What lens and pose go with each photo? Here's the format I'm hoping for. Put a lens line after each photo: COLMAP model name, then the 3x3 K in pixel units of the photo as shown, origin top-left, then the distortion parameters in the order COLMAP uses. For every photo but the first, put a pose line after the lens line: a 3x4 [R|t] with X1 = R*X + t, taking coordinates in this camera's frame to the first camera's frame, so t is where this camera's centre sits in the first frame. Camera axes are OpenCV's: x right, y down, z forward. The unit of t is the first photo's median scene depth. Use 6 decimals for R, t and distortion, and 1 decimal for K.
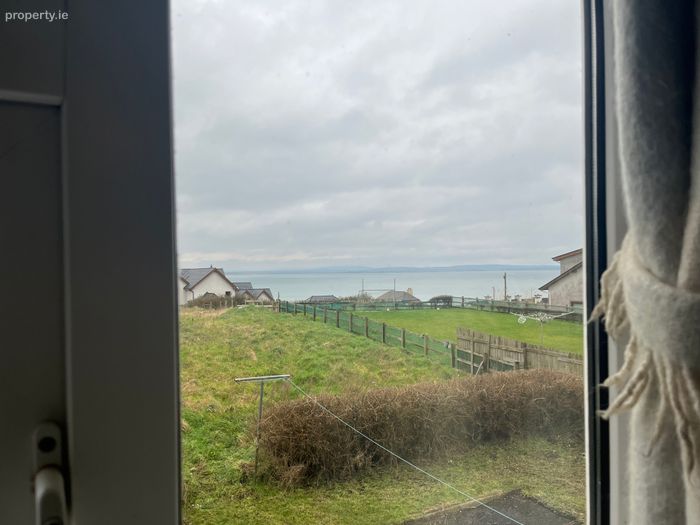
lens RADIAL K [[530.8, 0, 350.0], [0, 530.8, 262.5], [0, 0, 1]] dist [0.013369, 0.002492]
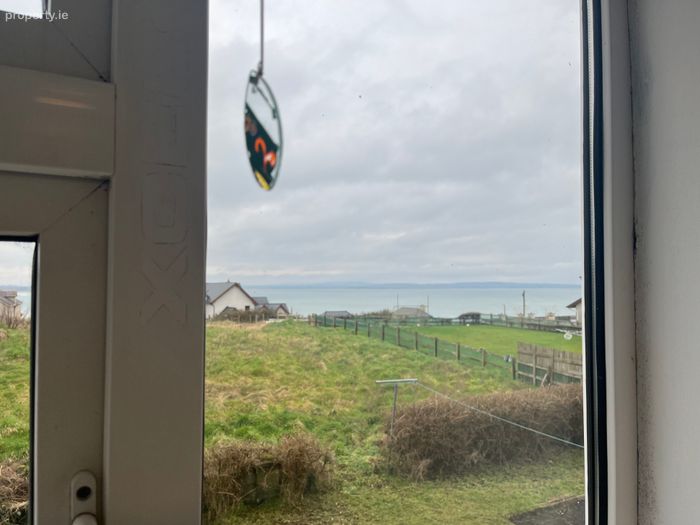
lens RADIAL K [[530.8, 0, 350.0], [0, 530.8, 262.5], [0, 0, 1]] dist [0.013369, 0.002492]
pose [[0.999792, 0.010985, -0.017198, -0.115706], [-0.011487, 0.999502, -0.029403, -0.000894], [0.016866, 0.029594, 0.999420, -0.067555]]
